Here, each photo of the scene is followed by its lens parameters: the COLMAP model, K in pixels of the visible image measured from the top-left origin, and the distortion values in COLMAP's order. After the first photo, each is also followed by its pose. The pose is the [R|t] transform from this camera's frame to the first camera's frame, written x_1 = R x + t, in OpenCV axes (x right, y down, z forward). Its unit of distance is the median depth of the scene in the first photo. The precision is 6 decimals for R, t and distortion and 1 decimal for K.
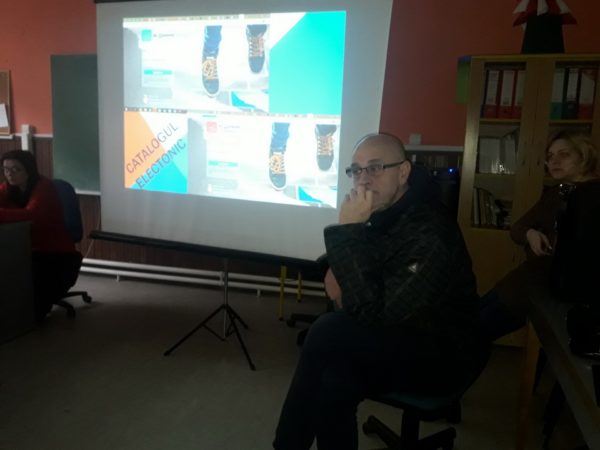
lens RADIAL K [[502.0, 0, 298.4], [0, 502.0, 230.8], [0, 0, 1]] dist [0.059802, -0.087146]
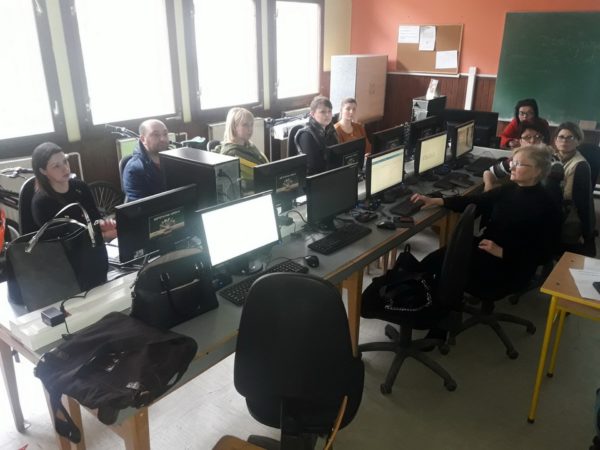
lens RADIAL K [[502.0, 0, 299.6], [0, 502.0, 223.2], [0, 0, 1]] dist [0.059802, -0.087146]
pose [[0.930382, 0.102061, -0.352098, -0.704536], [-0.030453, 0.978661, 0.203211, -0.097540], [0.365324, -0.178341, 0.913637, -0.741414]]
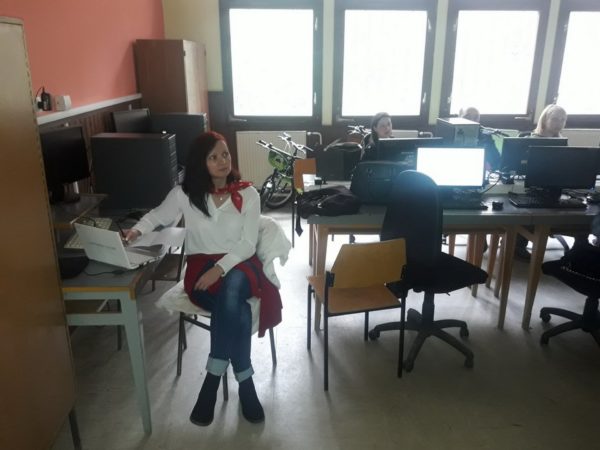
lens RADIAL K [[502.0, 0, 298.0], [0, 502.0, 222.4], [0, 0, 1]] dist [0.059802, -0.087146]
pose [[0.327203, 0.257786, -0.909112, -0.157738], [-0.145926, 0.964314, 0.220918, -0.002355], [0.933619, 0.060378, 0.353144, -0.724553]]
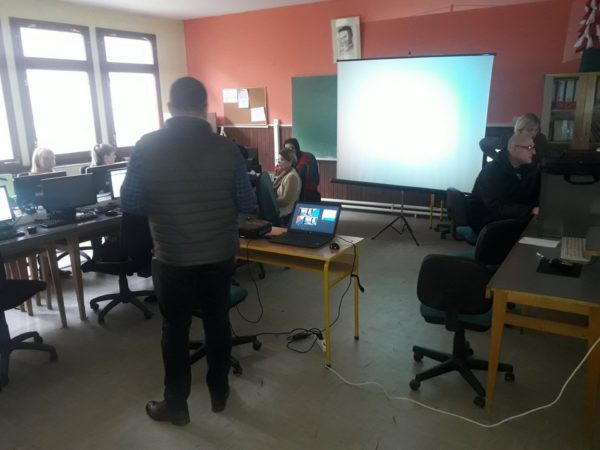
lens RADIAL K [[502.0, 0, 295.6], [0, 502.0, 230.6], [0, 0, 1]] dist [0.059802, -0.087146]
pose [[0.961101, 0.011559, -0.275955, -0.002243], [0.012164, 0.996383, 0.084098, 0.037180], [0.275929, -0.084183, 0.957484, -1.000238]]
